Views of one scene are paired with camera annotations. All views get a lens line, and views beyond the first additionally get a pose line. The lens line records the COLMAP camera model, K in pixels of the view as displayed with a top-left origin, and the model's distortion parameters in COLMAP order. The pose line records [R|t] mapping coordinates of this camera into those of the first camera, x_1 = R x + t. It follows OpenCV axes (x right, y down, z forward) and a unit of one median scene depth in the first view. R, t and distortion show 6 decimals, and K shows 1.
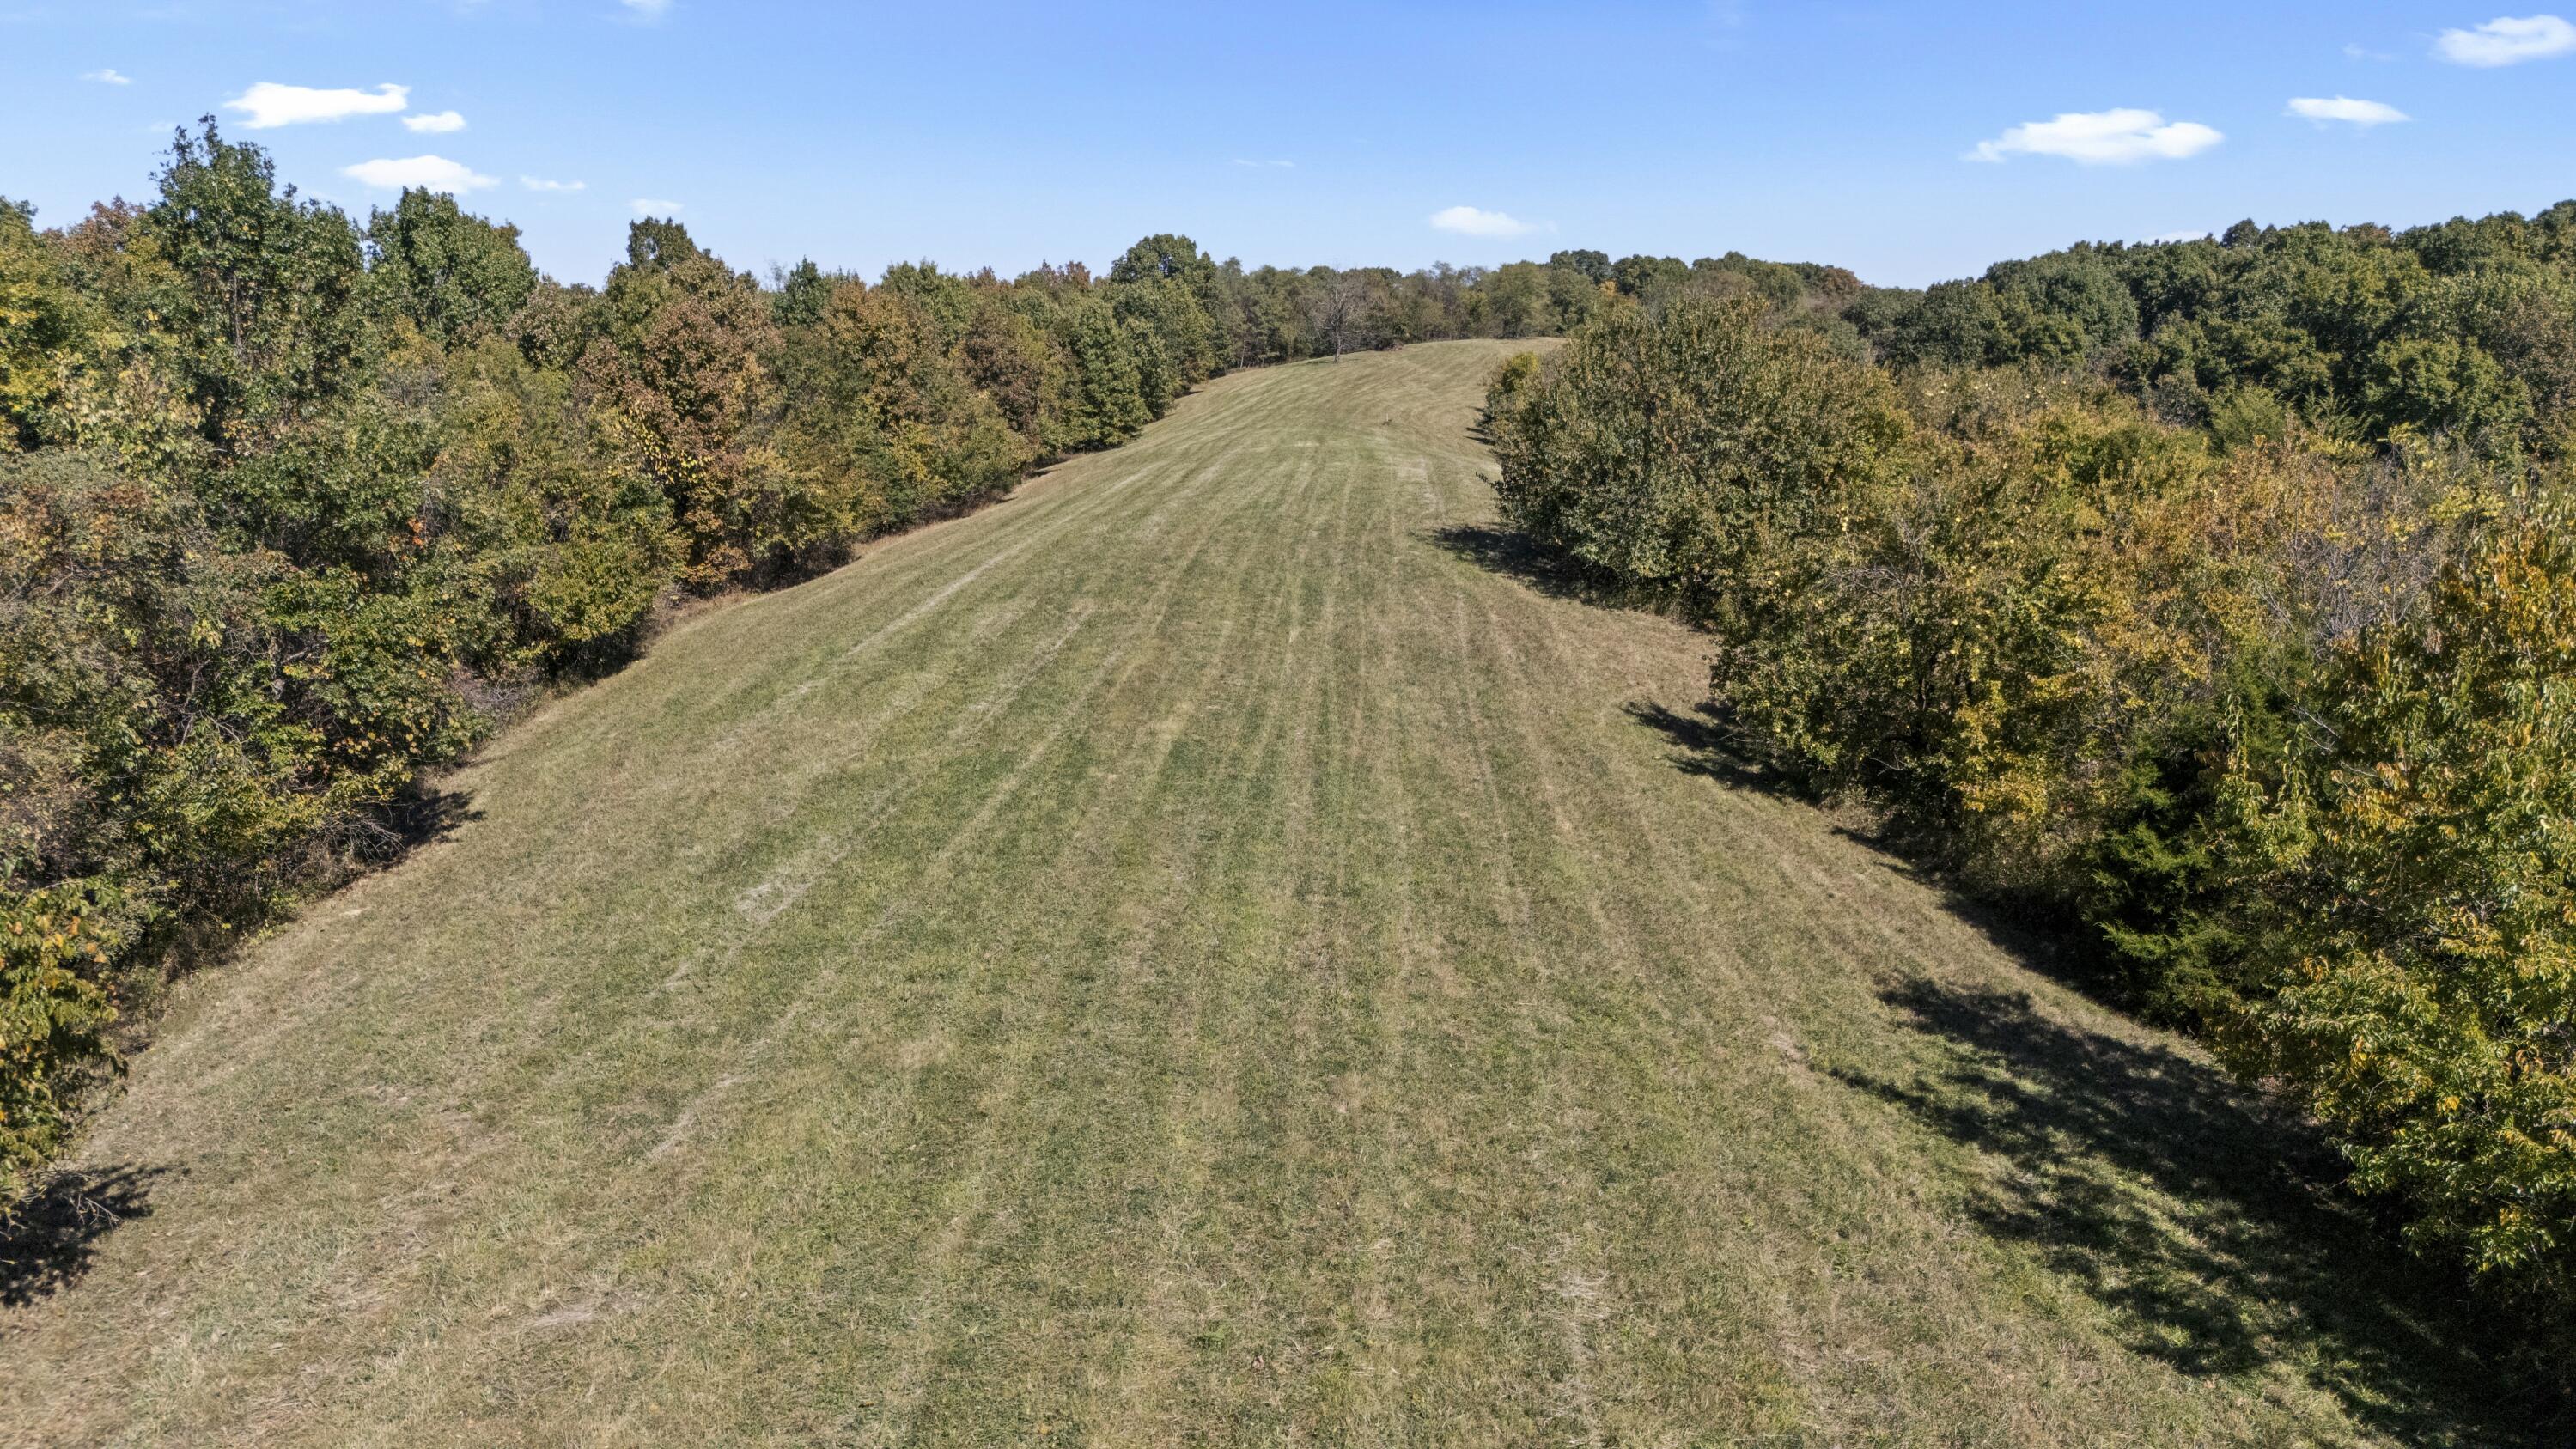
lens RADIAL K [[1942.6, 0, 1295.1], [0, 1942.6, 686.0], [0, 0, 1]] dist [0.057697, -0.113160]
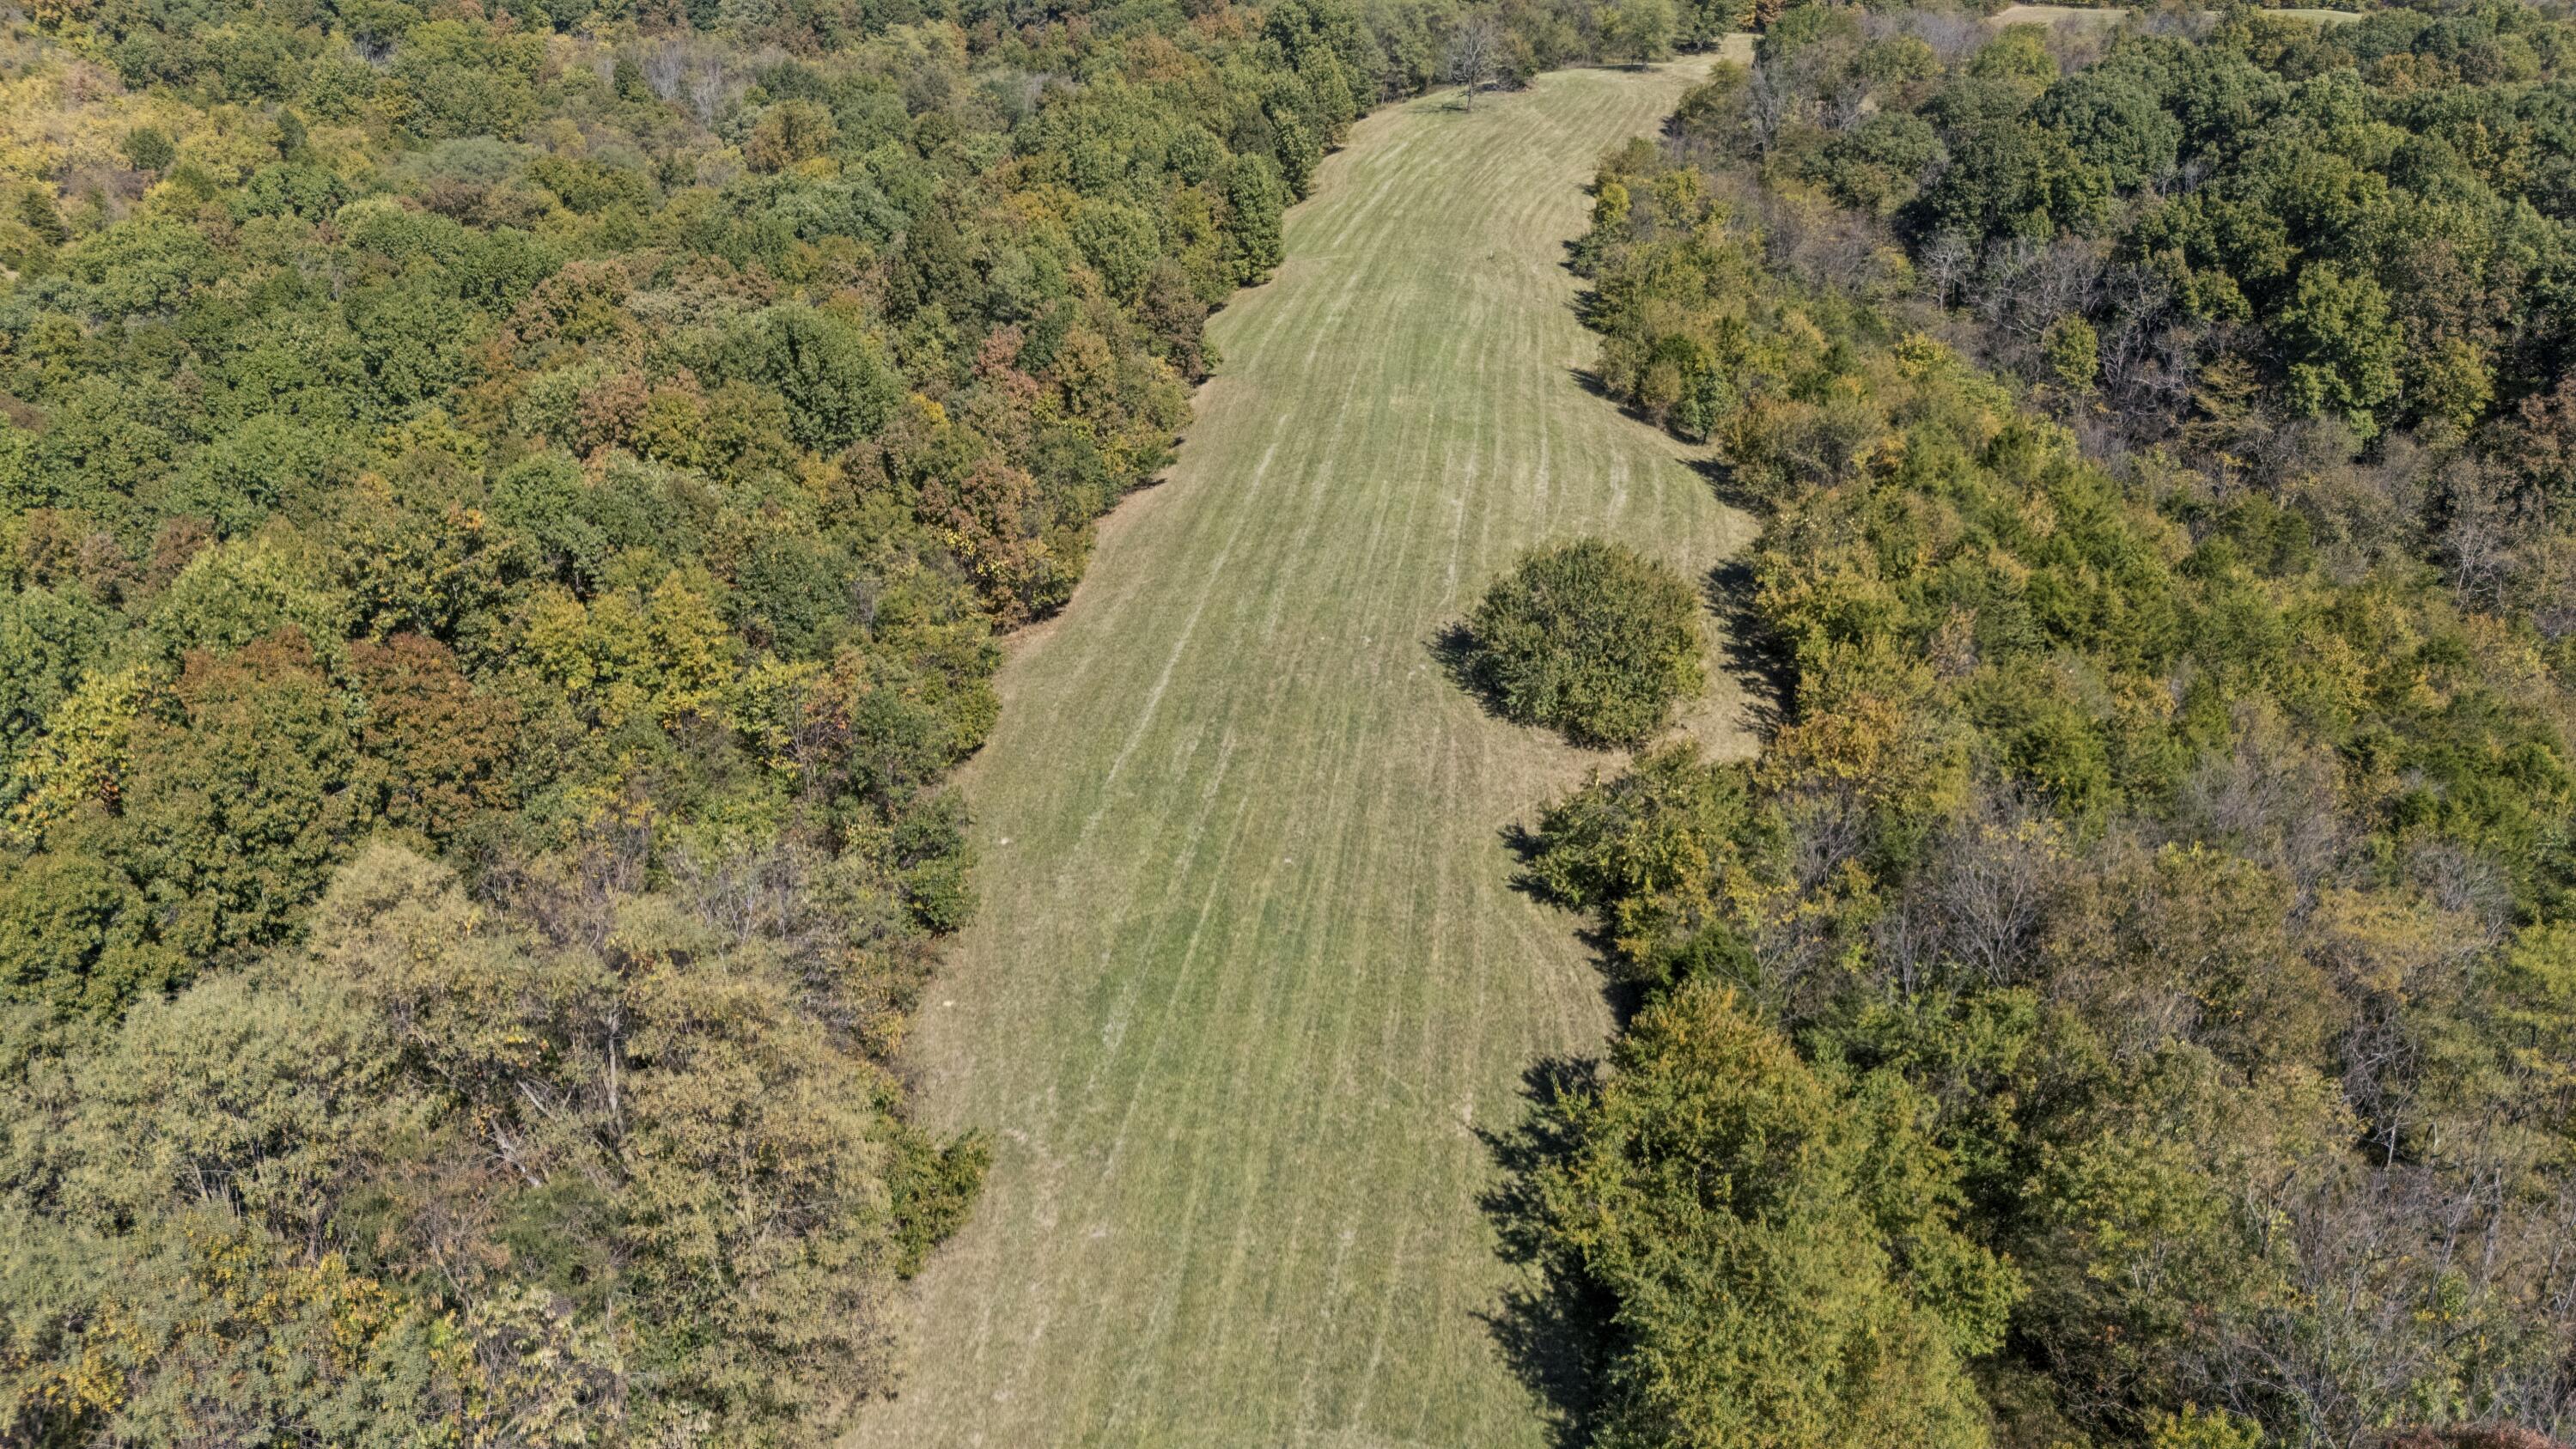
lens RADIAL K [[1906.8, 0, 1288.0], [0, 1906.8, 724.5], [0, 0, 1]] dist [0.086783, -0.100706]
pose [[0.996388, 0.038467, -0.075702, 0.045706], [-0.019187, 0.970442, 0.240570, -0.264313], [0.082719, -0.238248, 0.967675, -0.408906]]
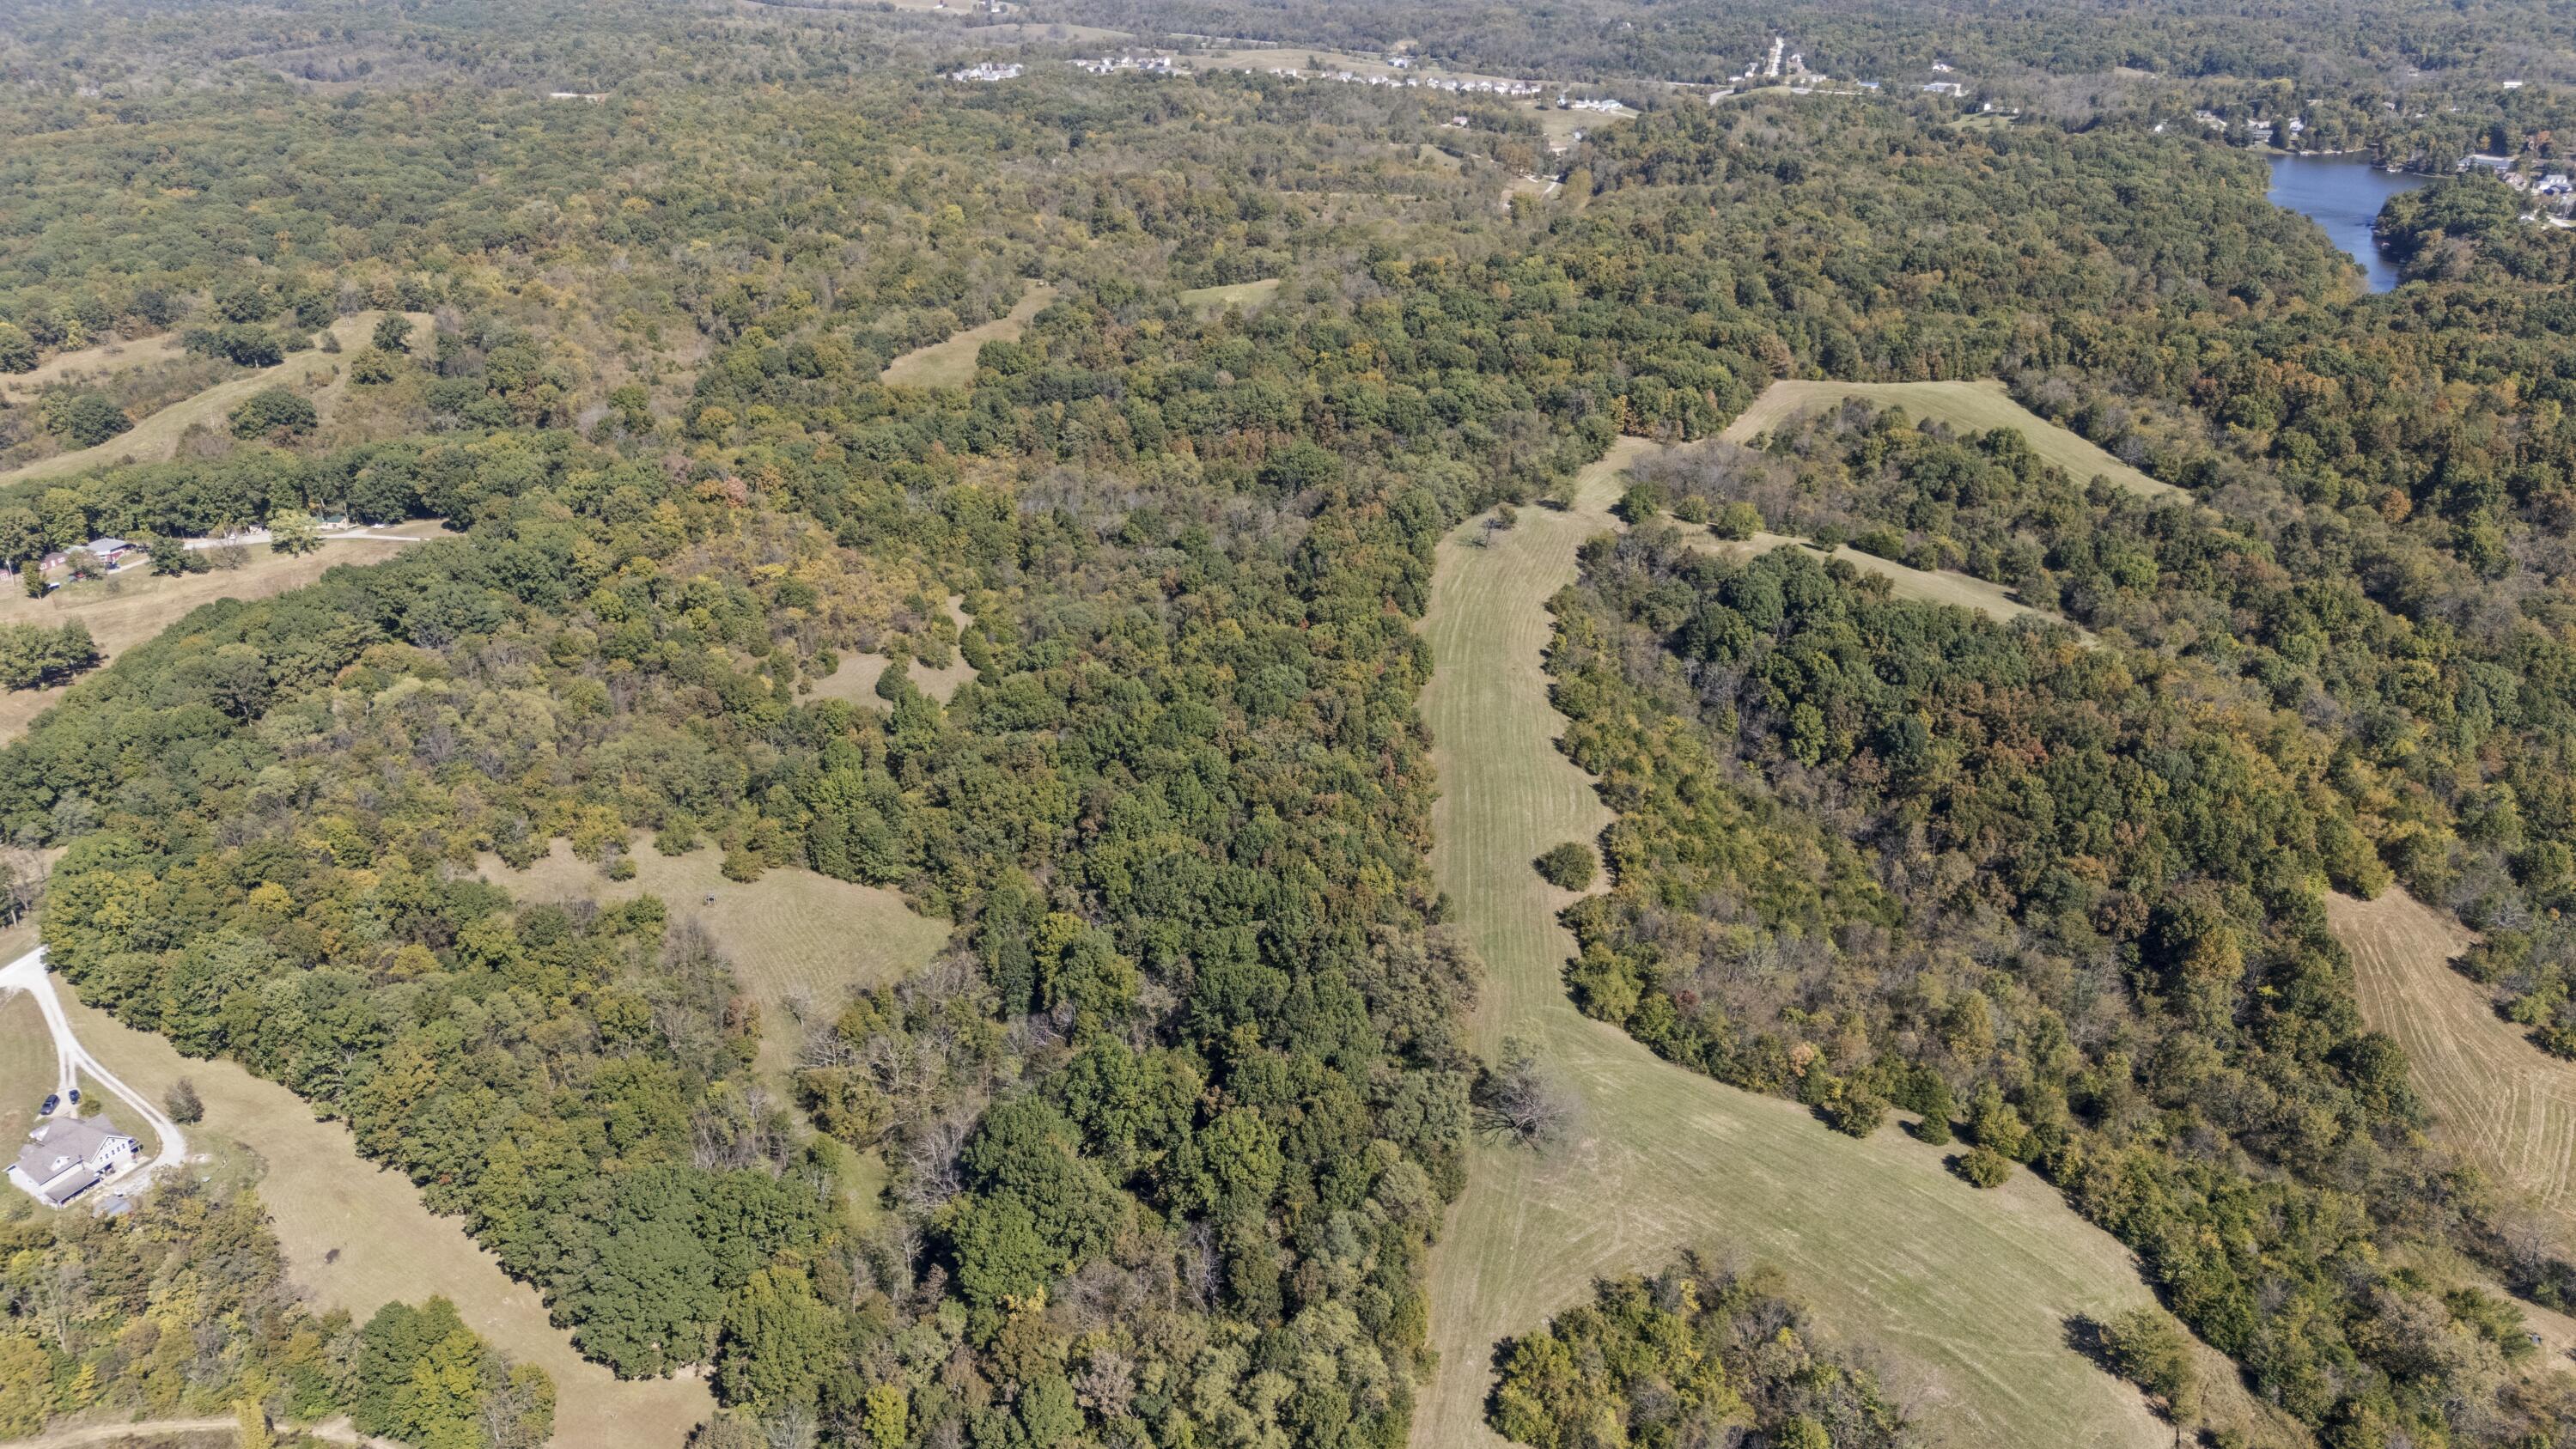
lens RADIAL K [[1906.8, 0, 1288.0], [0, 1906.8, 724.5], [0, 0, 1]] dist [0.086783, -0.100706]
pose [[0.999347, 0.021684, -0.028892, -0.401282], [-0.014112, 0.970593, 0.240312, -1.422554], [0.033253, -0.239747, 0.970266, -3.593940]]
